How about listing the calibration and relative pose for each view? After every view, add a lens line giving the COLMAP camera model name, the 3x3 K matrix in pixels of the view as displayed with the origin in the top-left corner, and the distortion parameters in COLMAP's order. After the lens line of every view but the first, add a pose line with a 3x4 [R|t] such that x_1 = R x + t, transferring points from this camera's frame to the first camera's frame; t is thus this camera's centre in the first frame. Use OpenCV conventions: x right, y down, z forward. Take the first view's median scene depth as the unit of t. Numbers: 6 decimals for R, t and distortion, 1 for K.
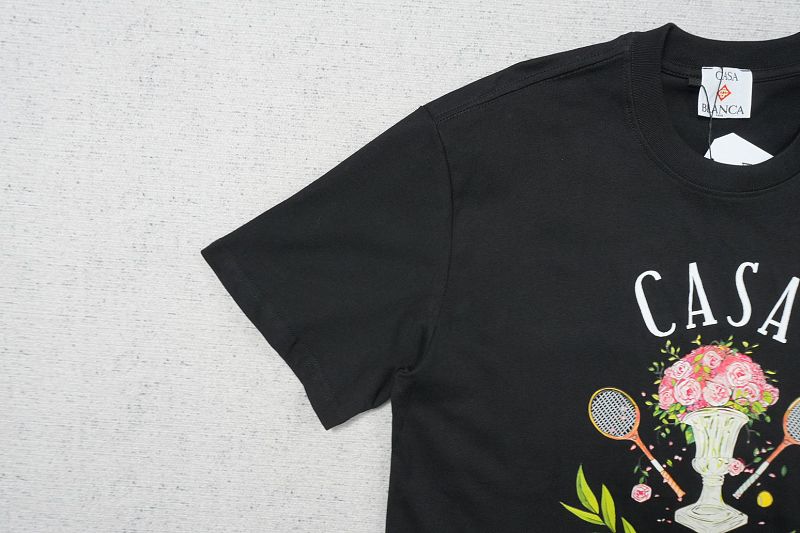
lens RADIAL K [[546.5, 0, 422.1], [0, 546.5, 274.8], [0, 0, 1]] dist [0.001119, 0.005839]
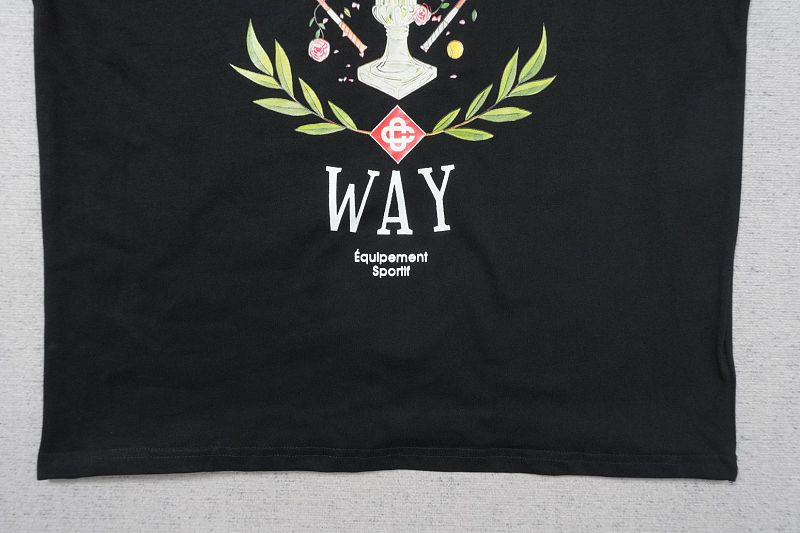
lens RADIAL K [[546.5, 0, 392.5], [0, 546.5, 280.8], [0, 0, 1]] dist [0.001119, 0.005839]
pose [[0.999061, -0.043164, -0.003817, 0.512451], [0.043208, 0.998993, 0.012116, 0.780583], [0.003290, -0.012269, 0.999919, 0.093992]]
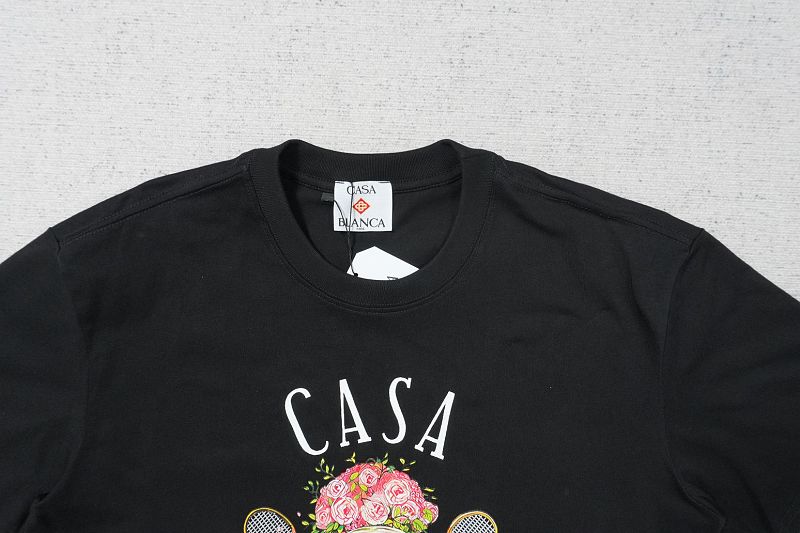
lens RADIAL K [[546.5, 0, 394.2], [0, 546.5, 267.6], [0, 0, 1]] dist [0.001119, 0.005839]
pose [[0.999562, -0.022274, -0.019476, 0.601329], [0.022414, 0.999724, 0.007021, -0.221368], [0.019314, -0.007454, 0.999786, 0.037115]]
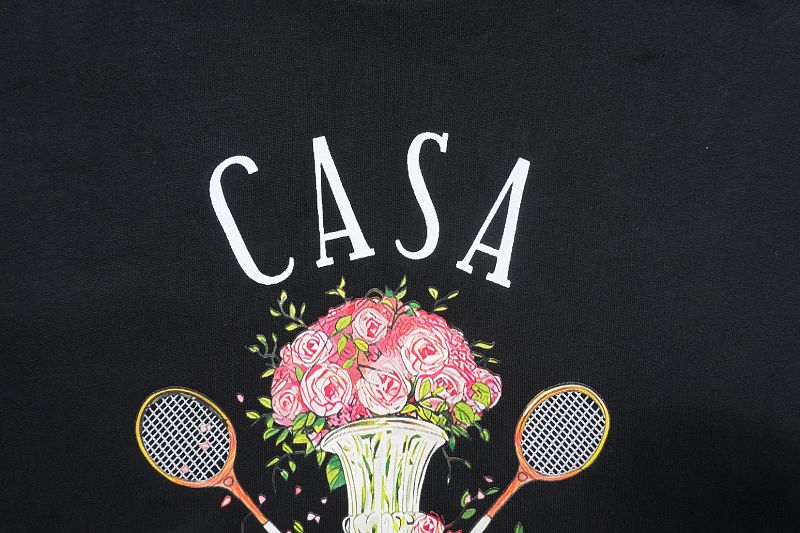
lens RADIAL K [[546.5, 0, 390.7], [0, 546.5, 266.5], [0, 0, 1]] dist [0.001119, 0.005839]
pose [[0.999189, -0.038532, 0.011699, 0.544221], [0.038424, 0.999218, 0.009327, 0.095143], [-0.012049, -0.008870, 0.999888, 0.484065]]
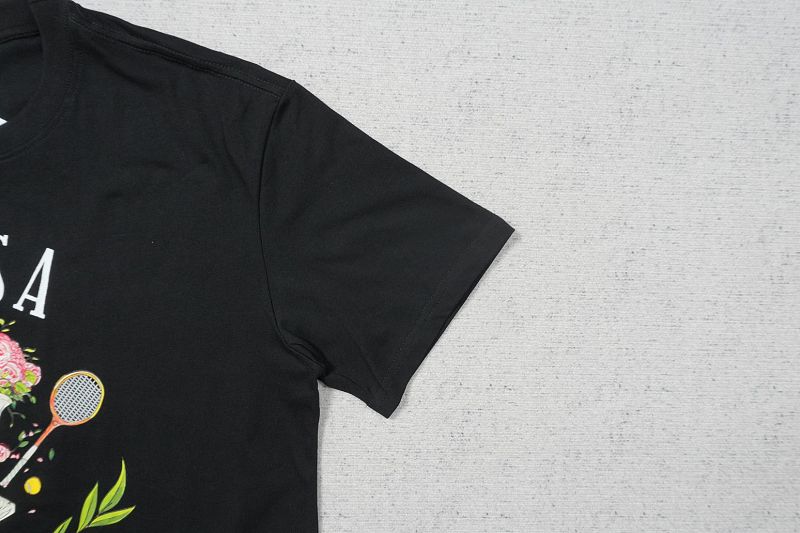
lens RADIAL K [[546.5, 0, 402.4], [0, 546.5, 271.0], [0, 0, 1]] dist [0.001119, 0.005839]
pose [[0.998608, -0.042096, 0.031791, 1.252075], [0.042846, 0.998810, -0.023292, 0.090899], [-0.030772, 0.024622, 0.999223, 0.031512]]
